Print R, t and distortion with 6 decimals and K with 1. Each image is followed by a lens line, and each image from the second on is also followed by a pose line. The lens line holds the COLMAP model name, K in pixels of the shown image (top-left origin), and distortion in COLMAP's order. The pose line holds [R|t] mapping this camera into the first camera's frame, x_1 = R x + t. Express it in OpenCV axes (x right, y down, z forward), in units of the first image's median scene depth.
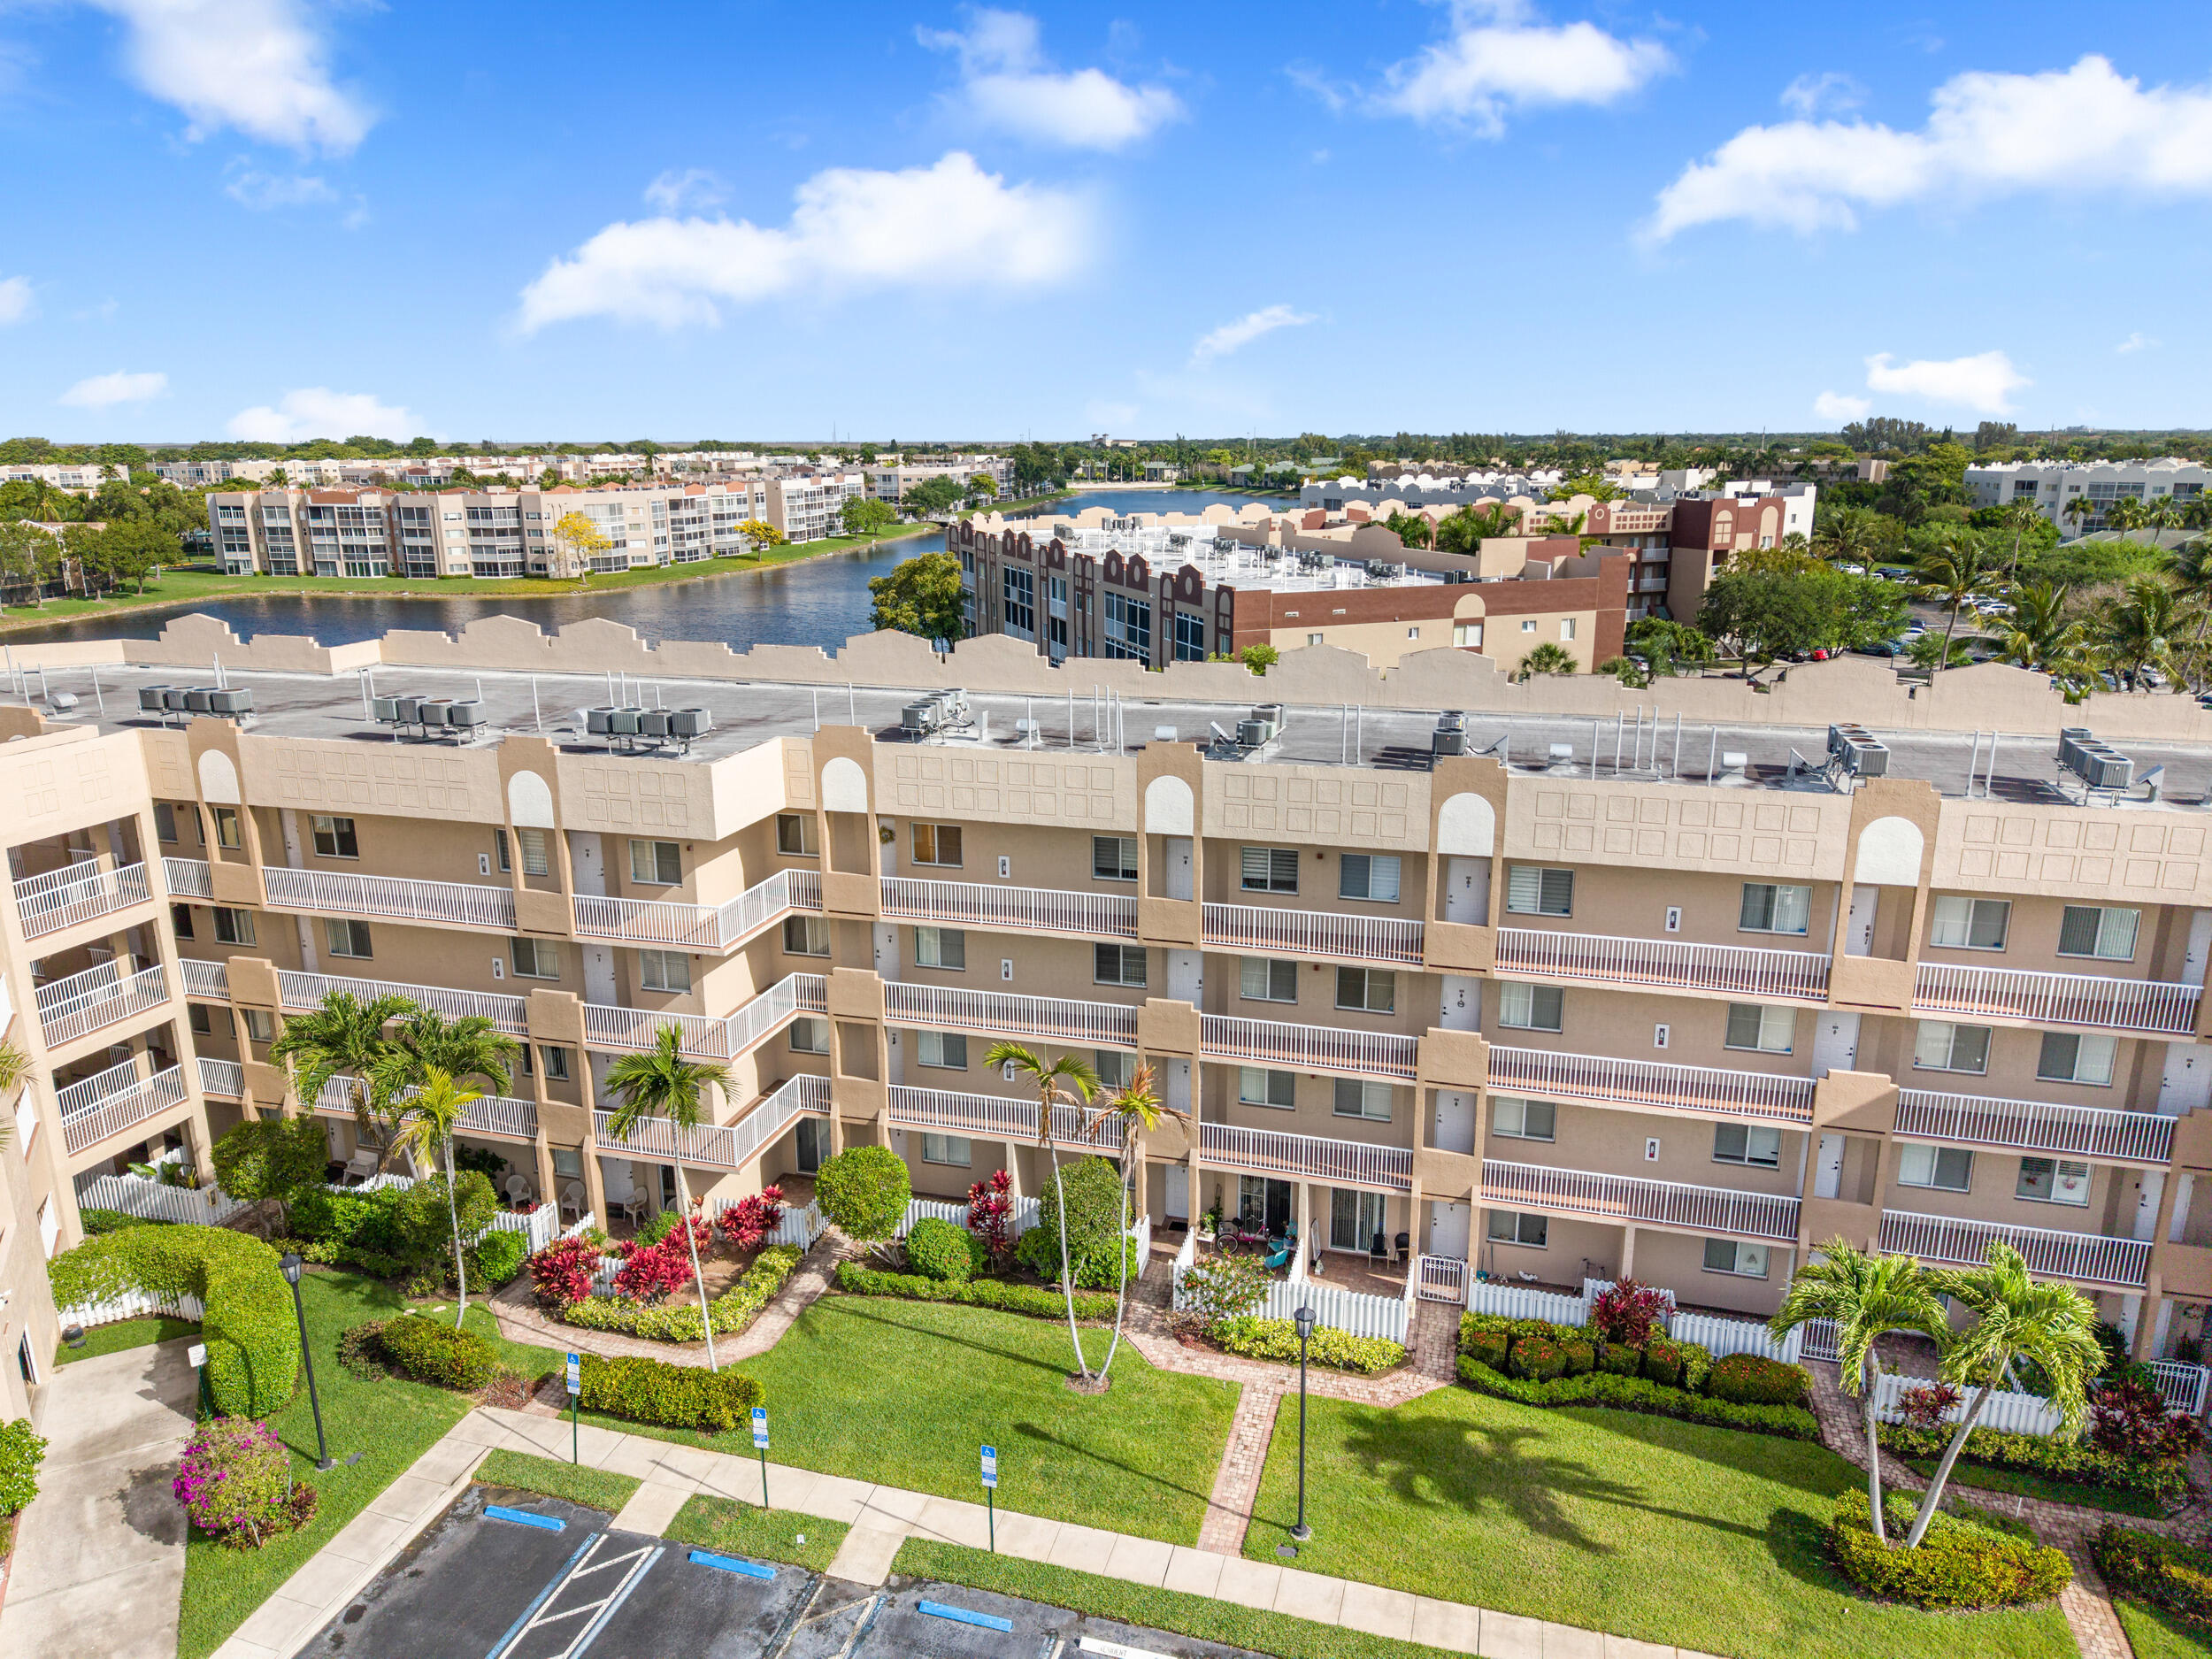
lens RADIAL K [[1455.8, 0, 1102.0], [0, 1455.8, 830.2], [0, 0, 1]] dist [0.013511, -0.003483]
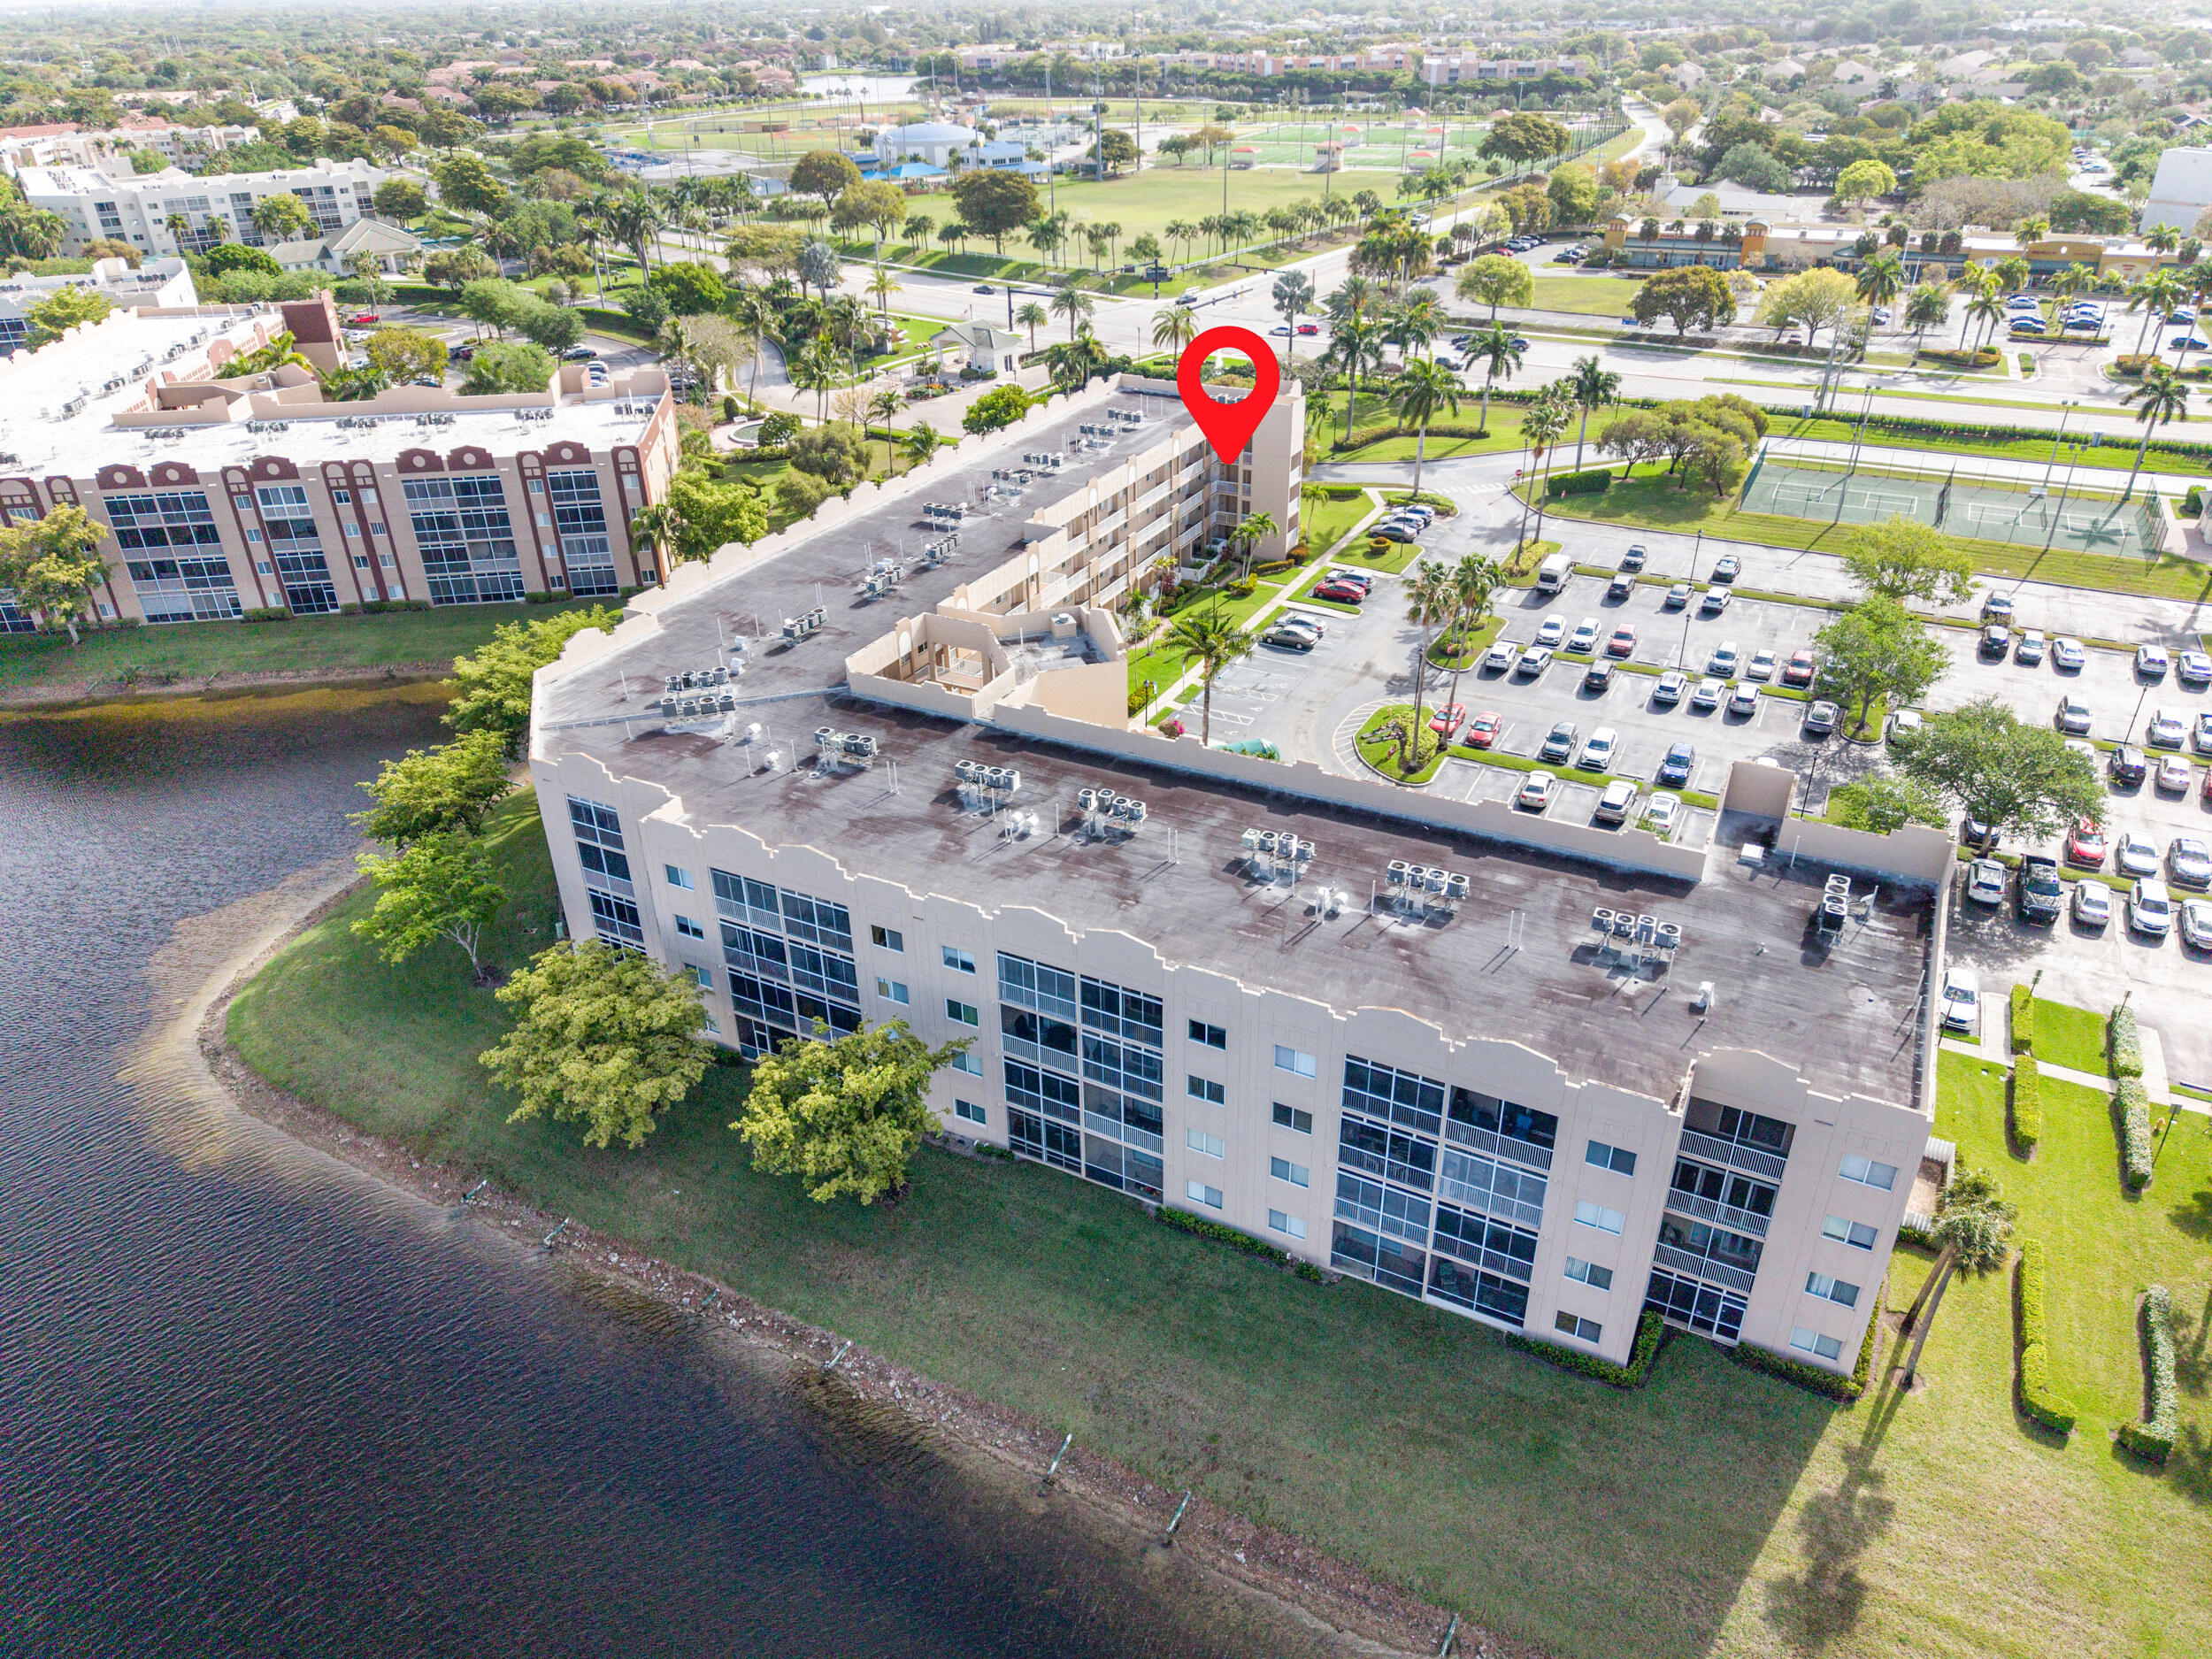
lens RADIAL K [[1455.8, 0, 1104.2], [0, 1455.8, 825.9], [0, 0, 1]] dist [0.013511, -0.003483]
pose [[0.199282, -0.466846, 0.861593, -1.262968], [0.268453, 0.871601, 0.410177, -0.284971], [-0.942454, 0.149556, 0.299021, 0.037950]]
